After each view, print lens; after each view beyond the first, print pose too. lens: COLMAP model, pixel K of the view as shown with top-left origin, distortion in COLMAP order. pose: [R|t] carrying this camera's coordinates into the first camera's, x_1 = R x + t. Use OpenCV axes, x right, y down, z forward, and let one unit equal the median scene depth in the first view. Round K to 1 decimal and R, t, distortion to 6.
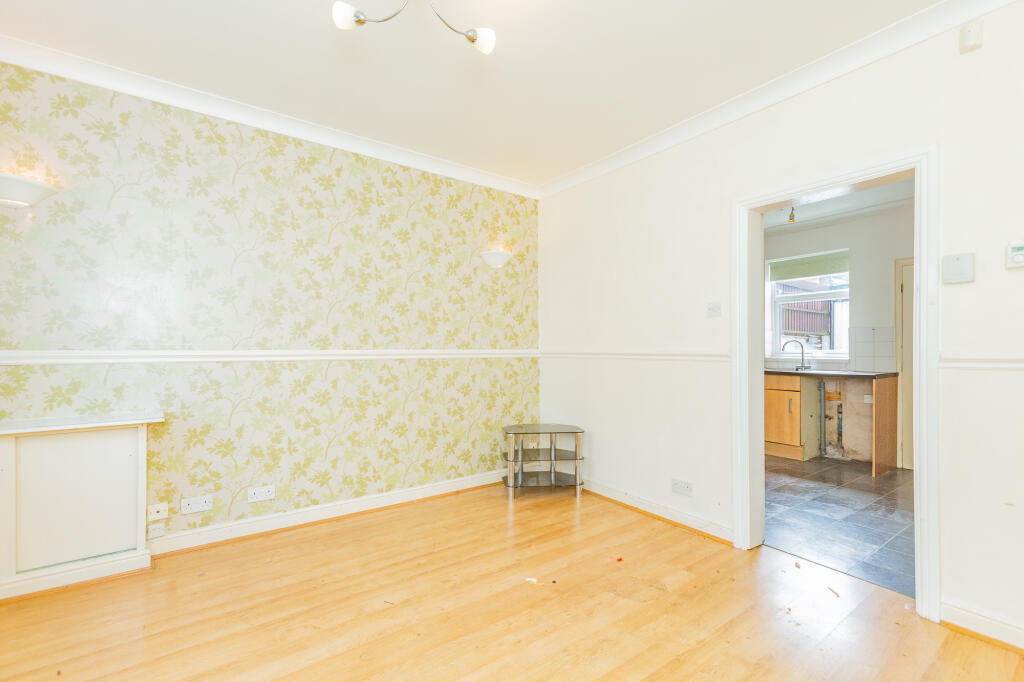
lens RADIAL K [[462.0, 0, 512.8], [0, 462.0, 347.2], [0, 0, 1]] dist [0.019700, 0.000686]
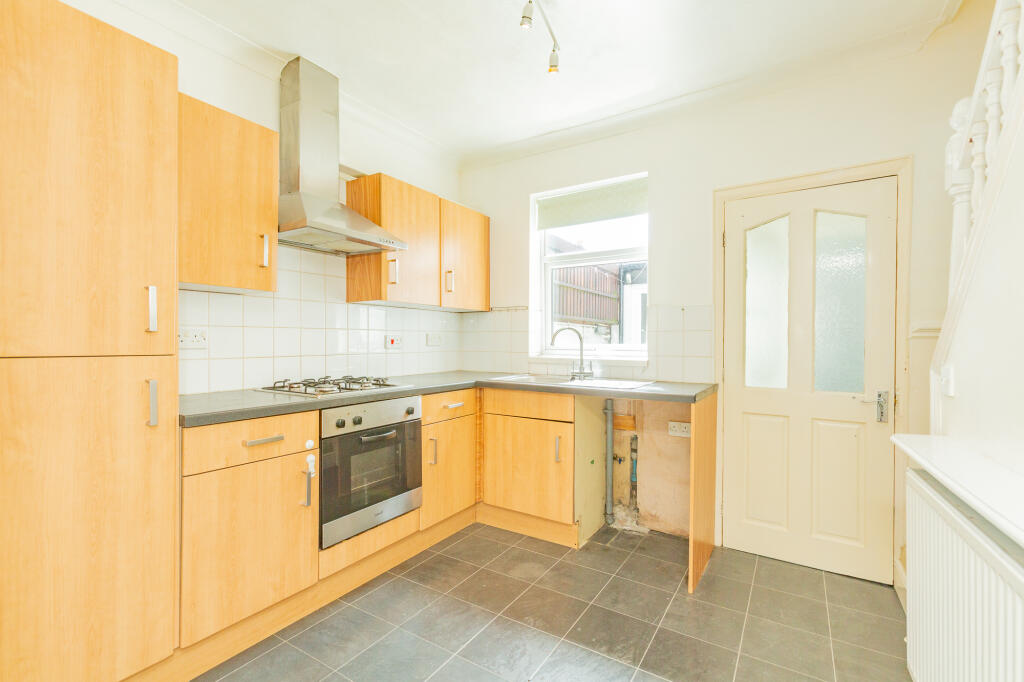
lens RADIAL K [[462.0, 0, 512.8], [0, 462.0, 347.2], [0, 0, 1]] dist [0.019700, 0.000686]
pose [[0.931060, -0.006121, 0.364814, 0.341785], [-0.001636, 0.999779, 0.020952, -0.002797], [-0.364862, -0.020104, 0.930845, 0.508305]]
